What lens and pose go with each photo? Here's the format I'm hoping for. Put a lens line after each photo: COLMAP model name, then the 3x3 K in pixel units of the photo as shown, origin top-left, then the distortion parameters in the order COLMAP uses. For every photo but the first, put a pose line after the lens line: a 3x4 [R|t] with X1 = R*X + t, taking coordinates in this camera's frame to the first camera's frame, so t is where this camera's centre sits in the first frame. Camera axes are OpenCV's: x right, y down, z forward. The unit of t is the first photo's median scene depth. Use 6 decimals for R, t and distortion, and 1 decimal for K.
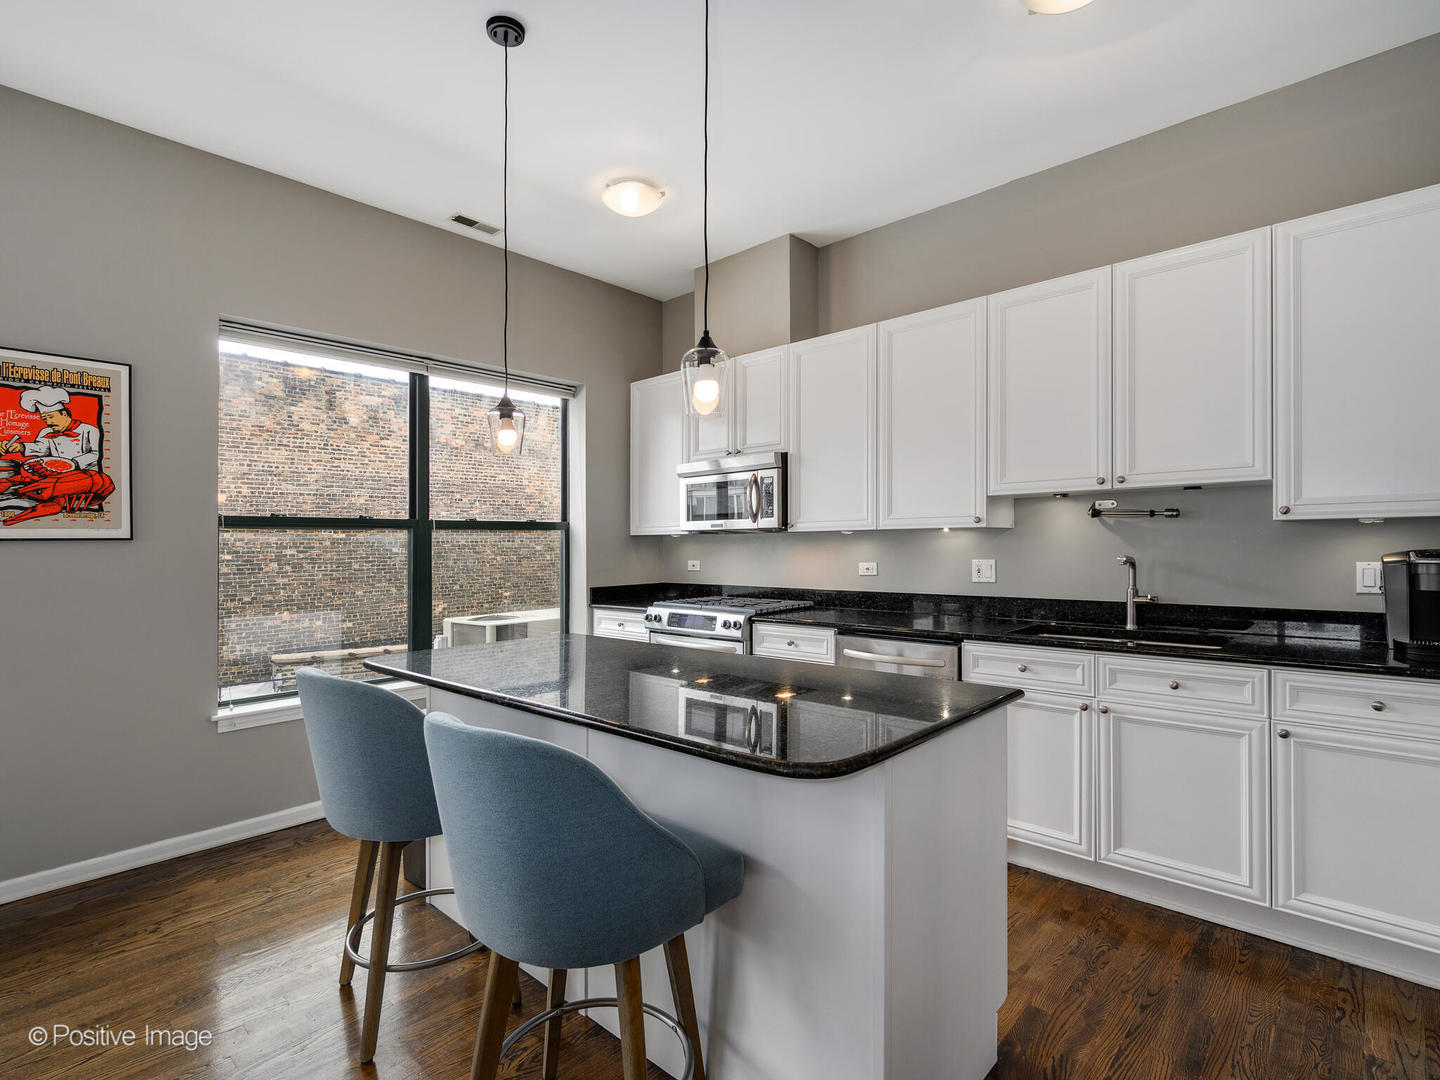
lens RADIAL K [[712.0, 0, 727.3], [0, 712.0, 547.5], [0, 0, 1]] dist [-0.000876, 0.000256]
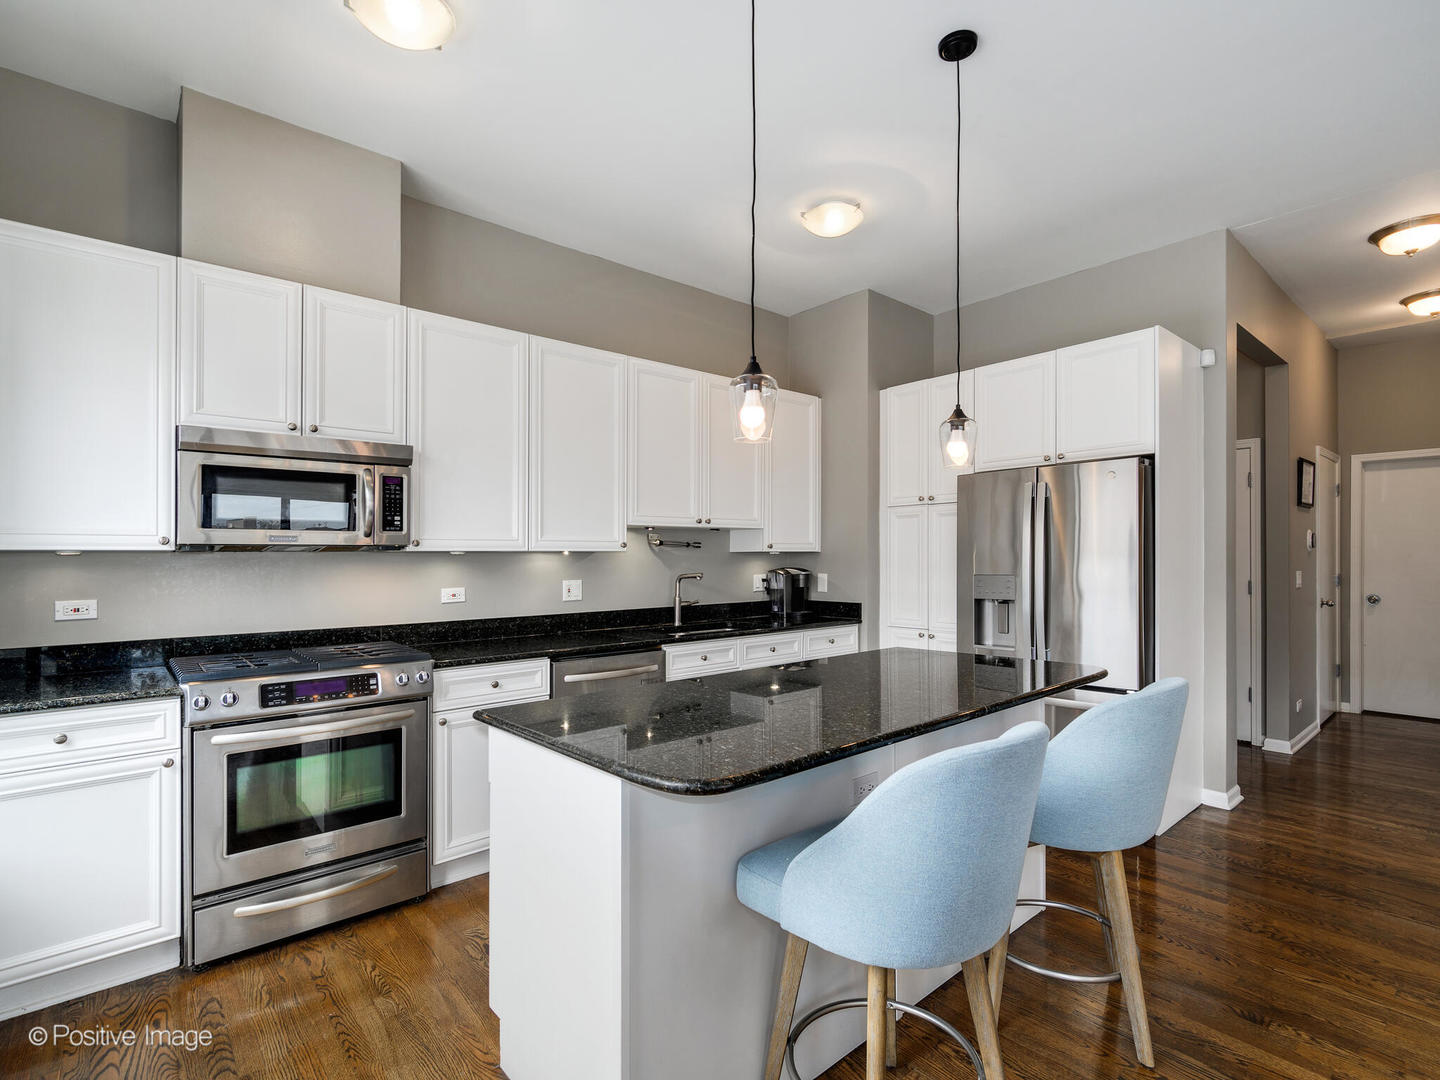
lens RADIAL K [[708.3, 0, 724.2], [0, 708.3, 570.0], [0, 0, 1]] dist [0.002102, 0.000290]
pose [[0.102588, -0.002888, 0.994720, -0.722112], [0.014191, 0.999898, 0.001440, 0.002644], [-0.994623, 0.013968, 0.102618, 0.656628]]
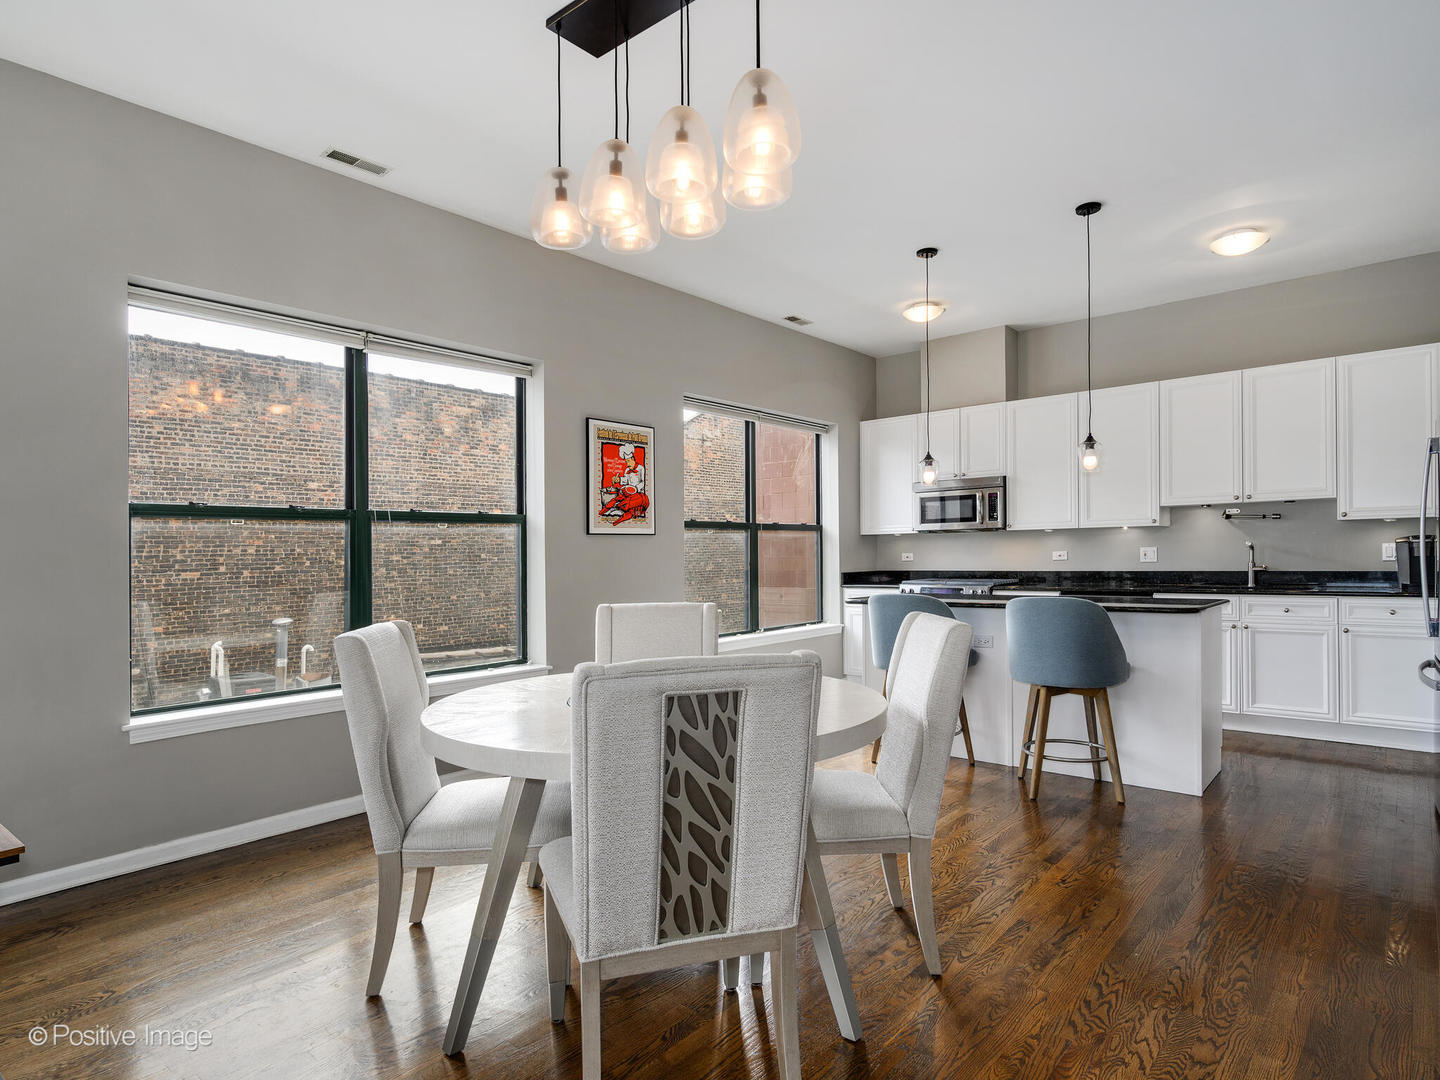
lens RADIAL K [[810.7, 0, 725.8], [0, 810.7, 557.5], [0, 0, 1]] dist [0.000041, 0.000046]
pose [[0.999407, -0.005010, 0.034065, -0.617649], [0.005073, 0.999986, -0.001788, 0.038000], [-0.034055, 0.001960, 0.999418, -0.724742]]
